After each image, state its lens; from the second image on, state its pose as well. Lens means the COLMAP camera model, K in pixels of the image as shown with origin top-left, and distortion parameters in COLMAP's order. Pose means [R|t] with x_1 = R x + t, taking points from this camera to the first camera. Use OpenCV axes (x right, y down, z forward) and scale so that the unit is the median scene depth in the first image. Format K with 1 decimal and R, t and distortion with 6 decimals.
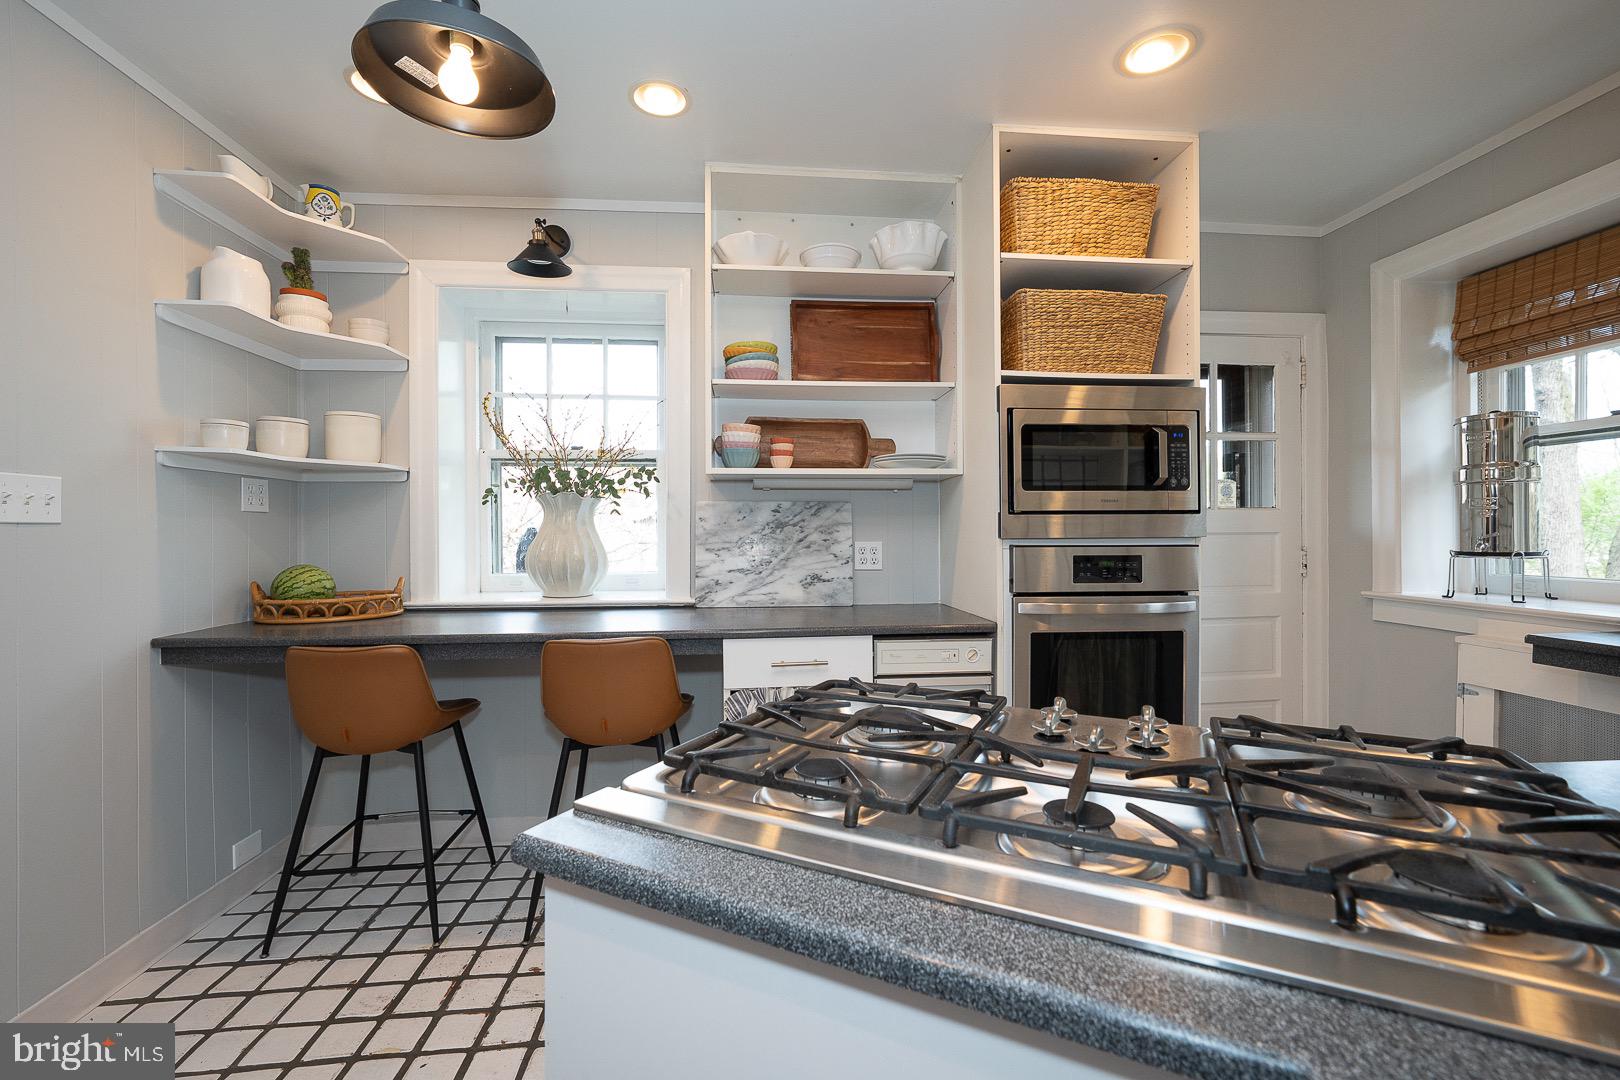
lens RADIAL K [[674.0, 0, 809.2], [0, 674.0, 536.7], [0, 0, 1]] dist [-0.004743, -0.000471]
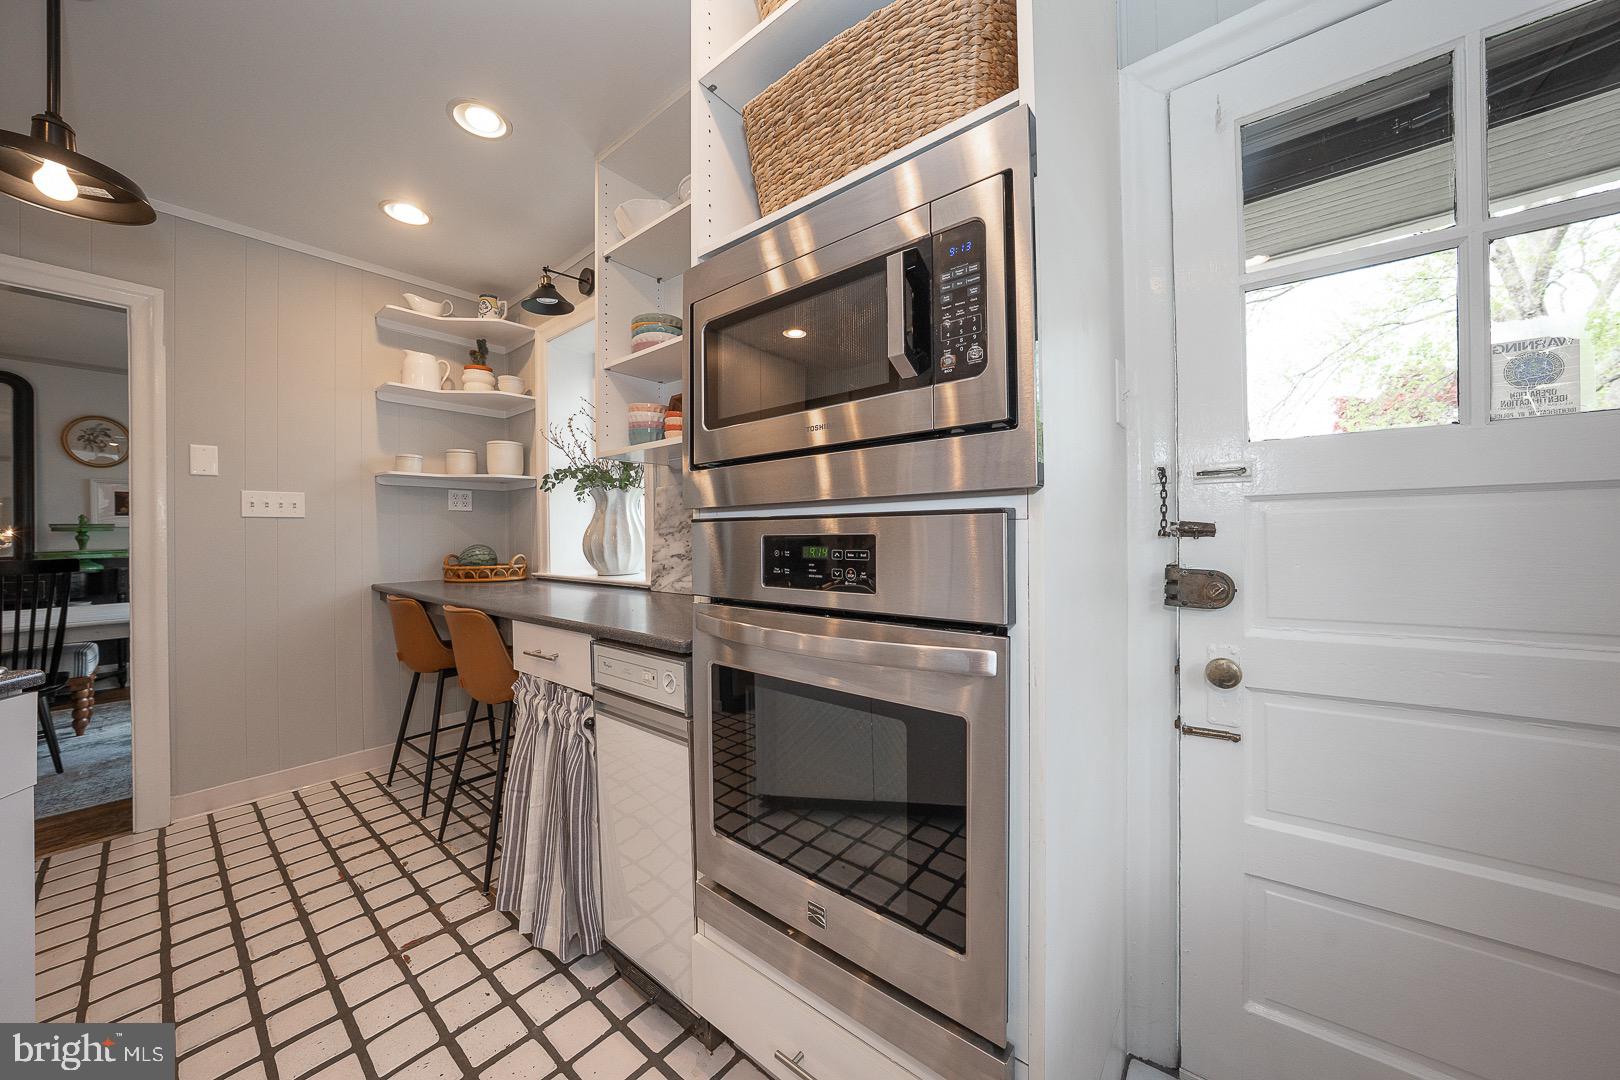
lens RADIAL K [[548.9, 0, 812.5], [0, 548.9, 538.0], [0, 0, 1]] dist [-0.017479, 0.000330]
pose [[0.715233, -0.000385, -0.698886, 0.720287], [0.001848, 0.999997, 0.001340, 0.028896], [0.698884, -0.002250, 0.715232, 0.692344]]
